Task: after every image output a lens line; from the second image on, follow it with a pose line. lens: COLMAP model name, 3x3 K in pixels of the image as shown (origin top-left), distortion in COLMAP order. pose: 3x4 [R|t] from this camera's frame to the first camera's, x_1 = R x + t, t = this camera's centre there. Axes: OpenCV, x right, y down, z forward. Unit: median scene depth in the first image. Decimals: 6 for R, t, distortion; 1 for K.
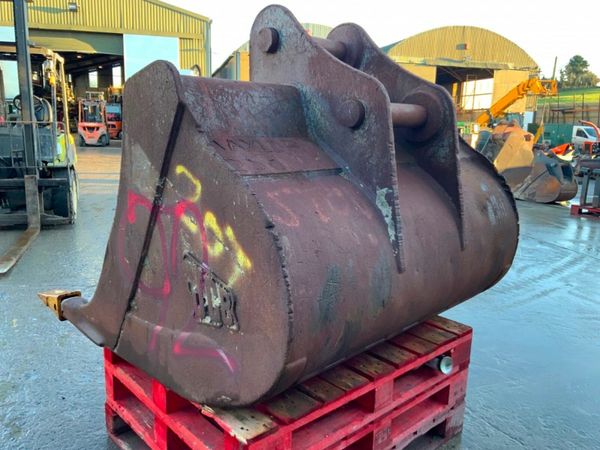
lens RADIAL K [[504.8, 0, 299.8], [0, 504.8, 224.5], [0, 0, 1]] dist [0.044604, -0.047362]
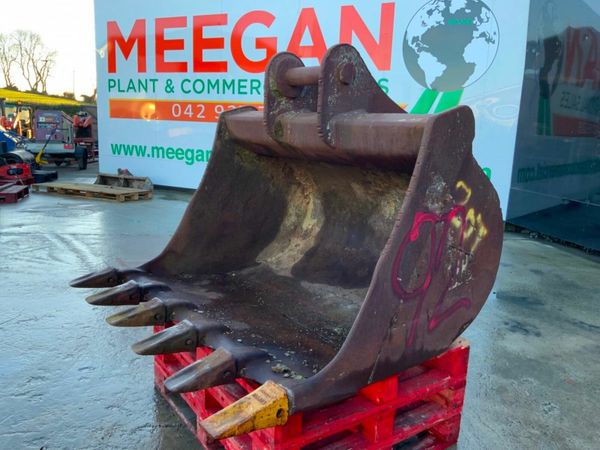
lens RADIAL K [[504.8, 0, 299.4], [0, 504.8, 226.1], [0, 0, 1]] dist [0.044604, -0.047362]
pose [[0.131711, -0.214347, 0.967836, -1.677288], [0.156219, 0.968630, 0.193264, -0.337606], [-0.978901, 0.125739, 0.161065, 1.238451]]
